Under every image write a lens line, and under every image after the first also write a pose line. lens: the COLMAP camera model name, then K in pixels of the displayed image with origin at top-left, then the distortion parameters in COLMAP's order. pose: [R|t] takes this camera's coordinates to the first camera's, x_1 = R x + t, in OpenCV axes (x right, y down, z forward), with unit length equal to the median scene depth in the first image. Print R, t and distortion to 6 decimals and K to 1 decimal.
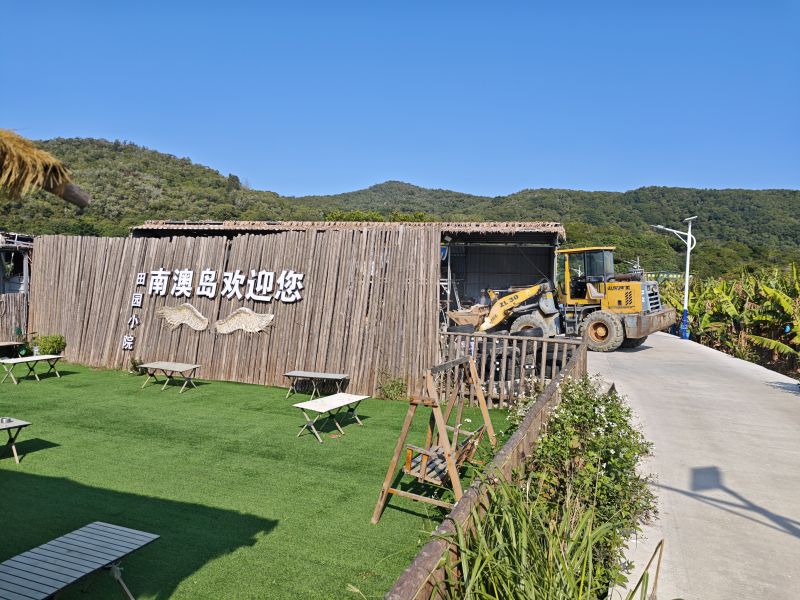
lens RADIAL K [[531.3, 0, 398.8], [0, 531.3, 302.5], [0, 0, 1]] dist [0.008232, -0.002729]
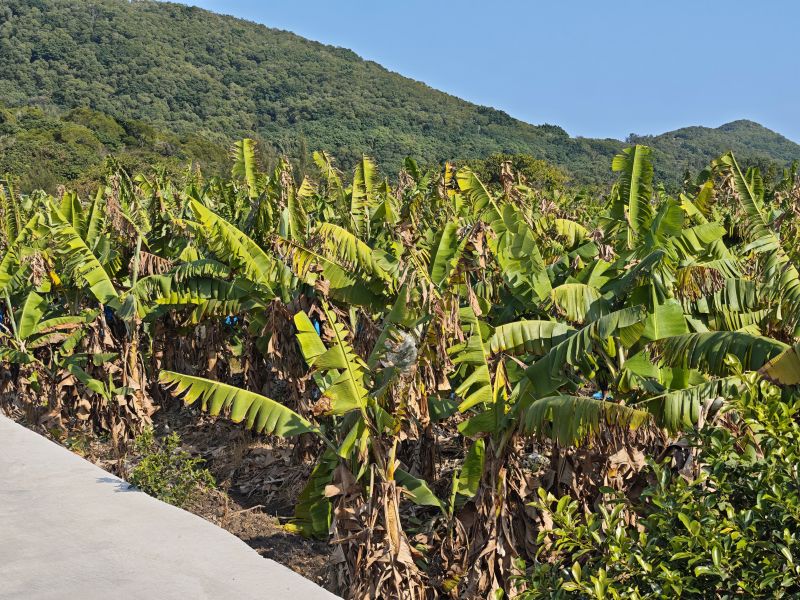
lens RADIAL K [[1354.0, 0, 399.9], [0, 1354.0, 300.5], [0, 0, 1]] dist [0.015910, 0.000000]
pose [[0.707914, -0.075515, 0.702250, 0.143430], [0.054941, 0.997143, 0.051841, -0.004382], [-0.704158, 0.001883, 0.710041, 0.234444]]
